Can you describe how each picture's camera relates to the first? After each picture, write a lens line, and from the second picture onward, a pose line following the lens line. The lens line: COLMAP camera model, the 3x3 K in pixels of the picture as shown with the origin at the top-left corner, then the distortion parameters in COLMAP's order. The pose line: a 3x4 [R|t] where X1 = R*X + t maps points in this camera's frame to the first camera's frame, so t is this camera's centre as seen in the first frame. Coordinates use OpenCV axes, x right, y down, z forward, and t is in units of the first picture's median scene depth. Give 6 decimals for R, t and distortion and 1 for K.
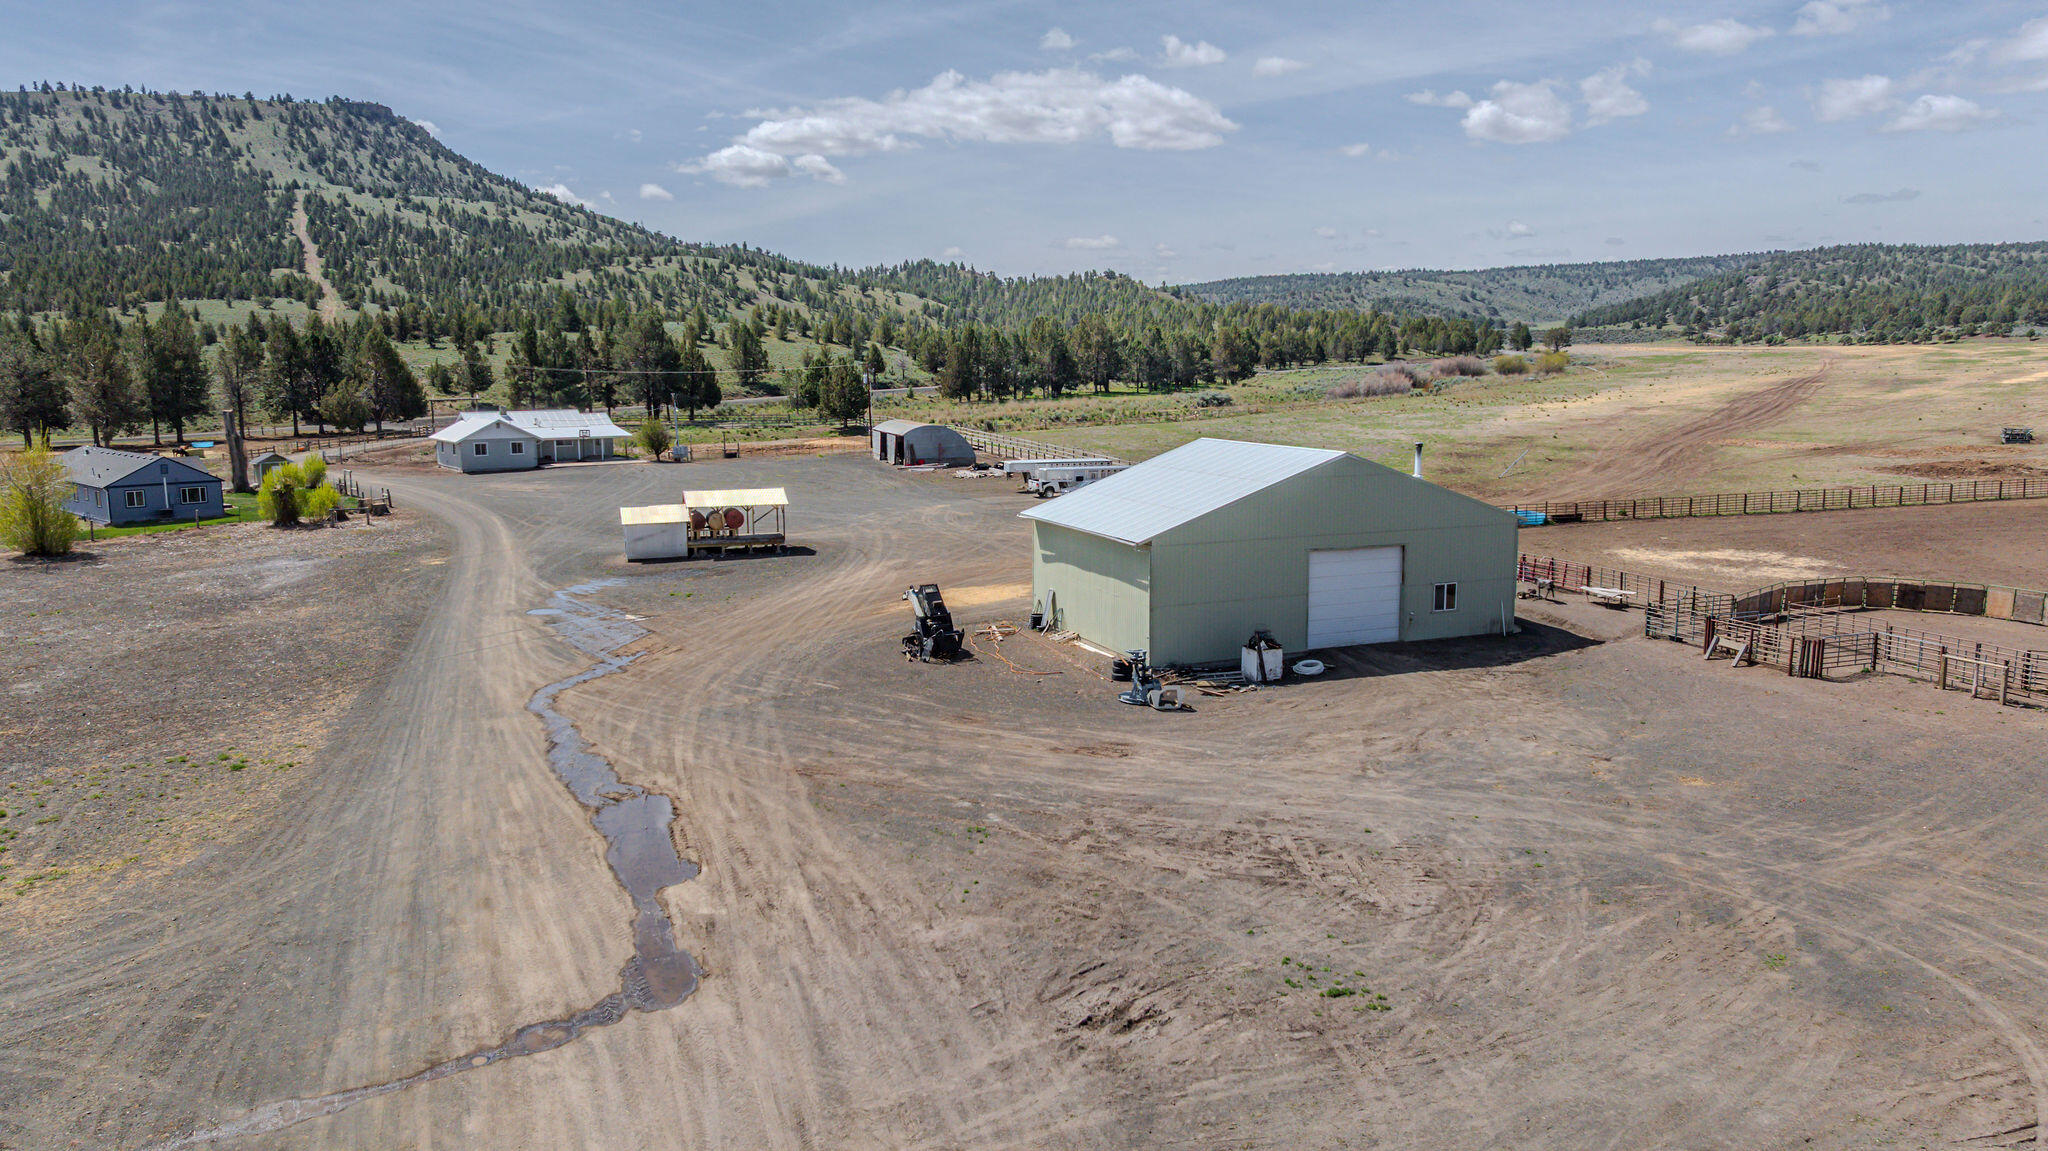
lens RADIAL K [[1436.3, 0, 1039.2], [0, 1436.3, 570.3], [0, 0, 1]] dist [-0.037513, 0.042745]
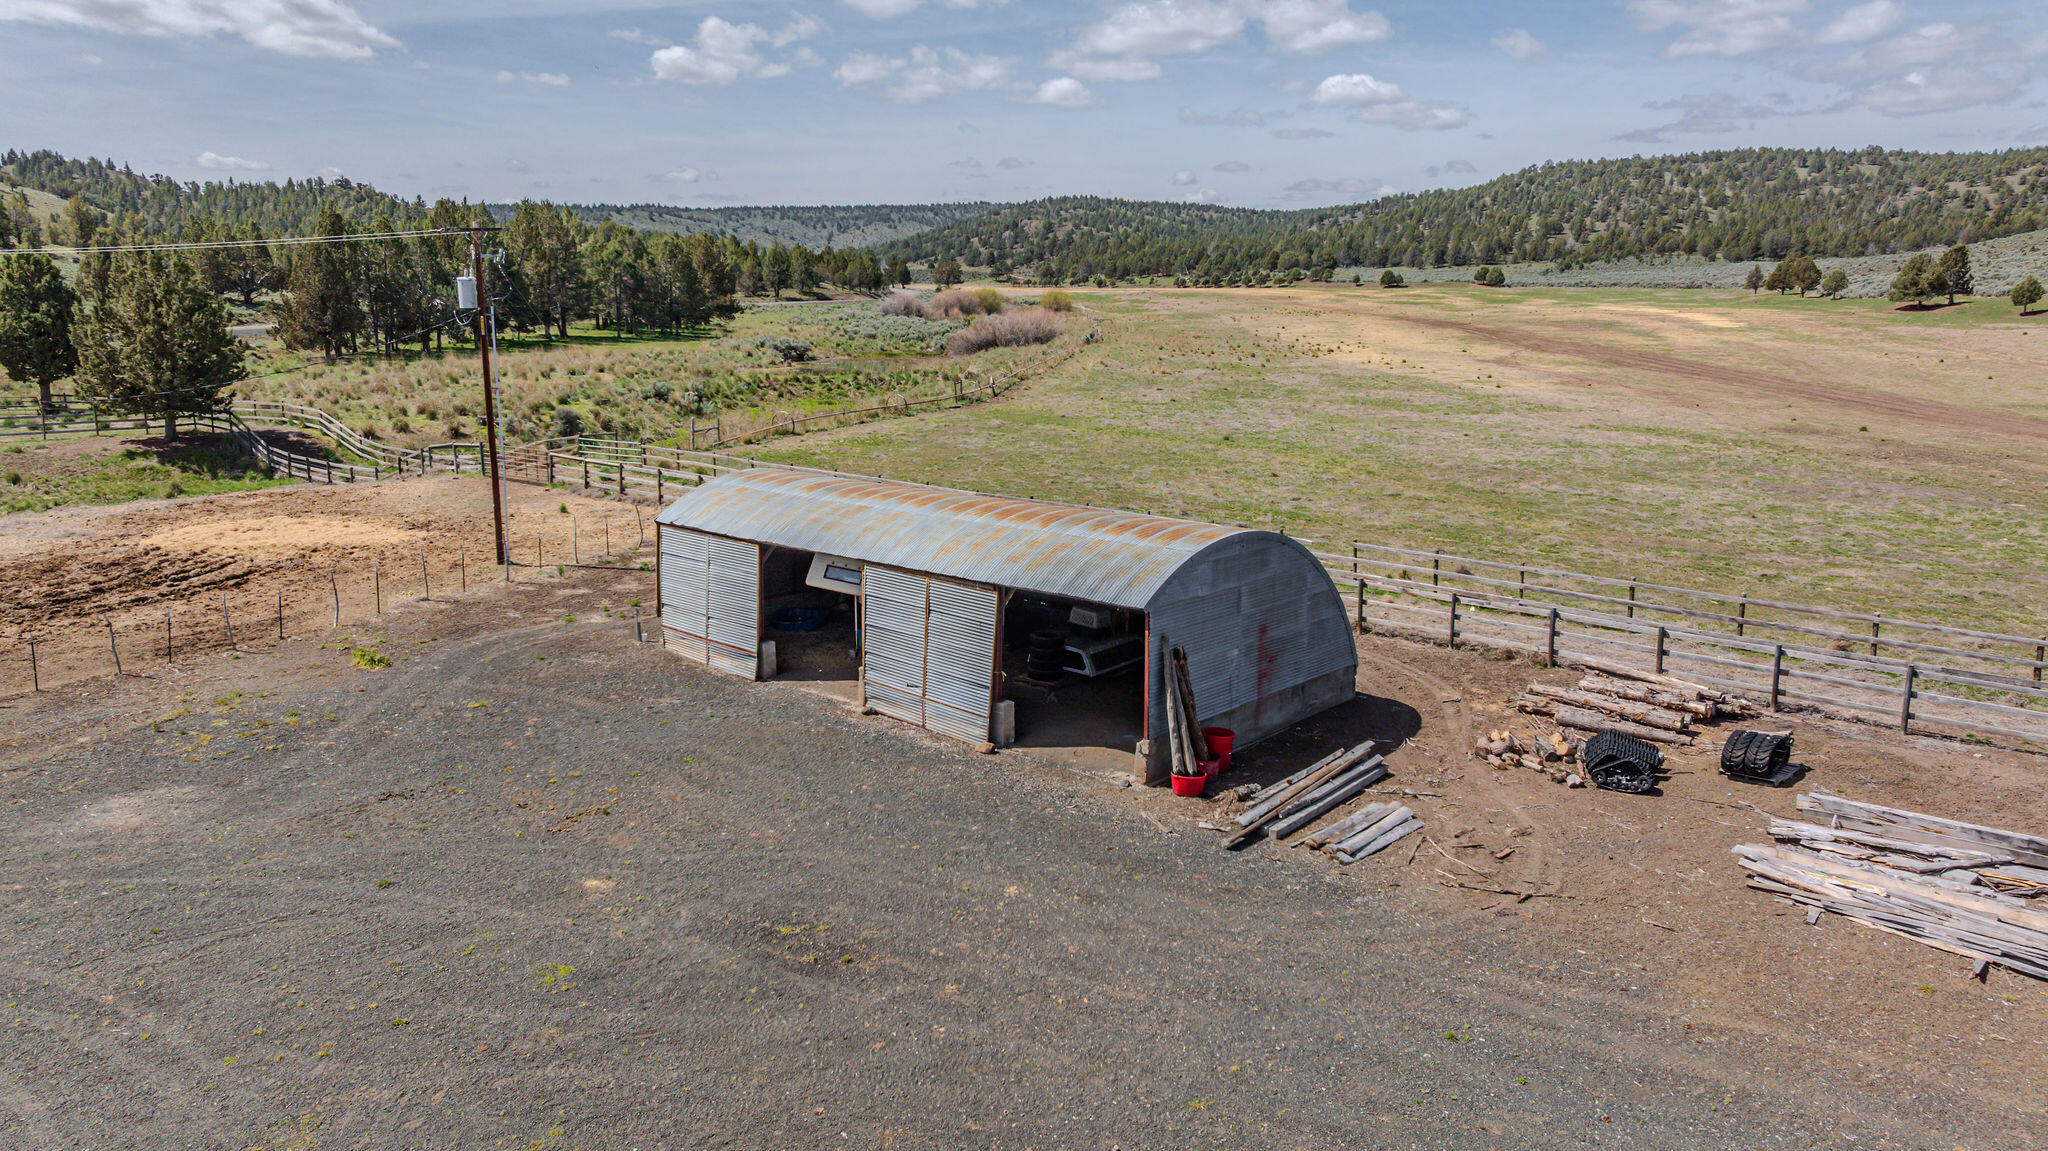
lens RADIAL K [[1436.3, 0, 1029.5], [0, 1436.3, 569.0], [0, 0, 1]] dist [-0.037513, 0.042745]
pose [[0.862569, -0.079910, 0.499588, -0.035225], [0.060917, 0.996668, 0.054243, -0.019797], [-0.502258, -0.016355, 0.864563, 0.158288]]
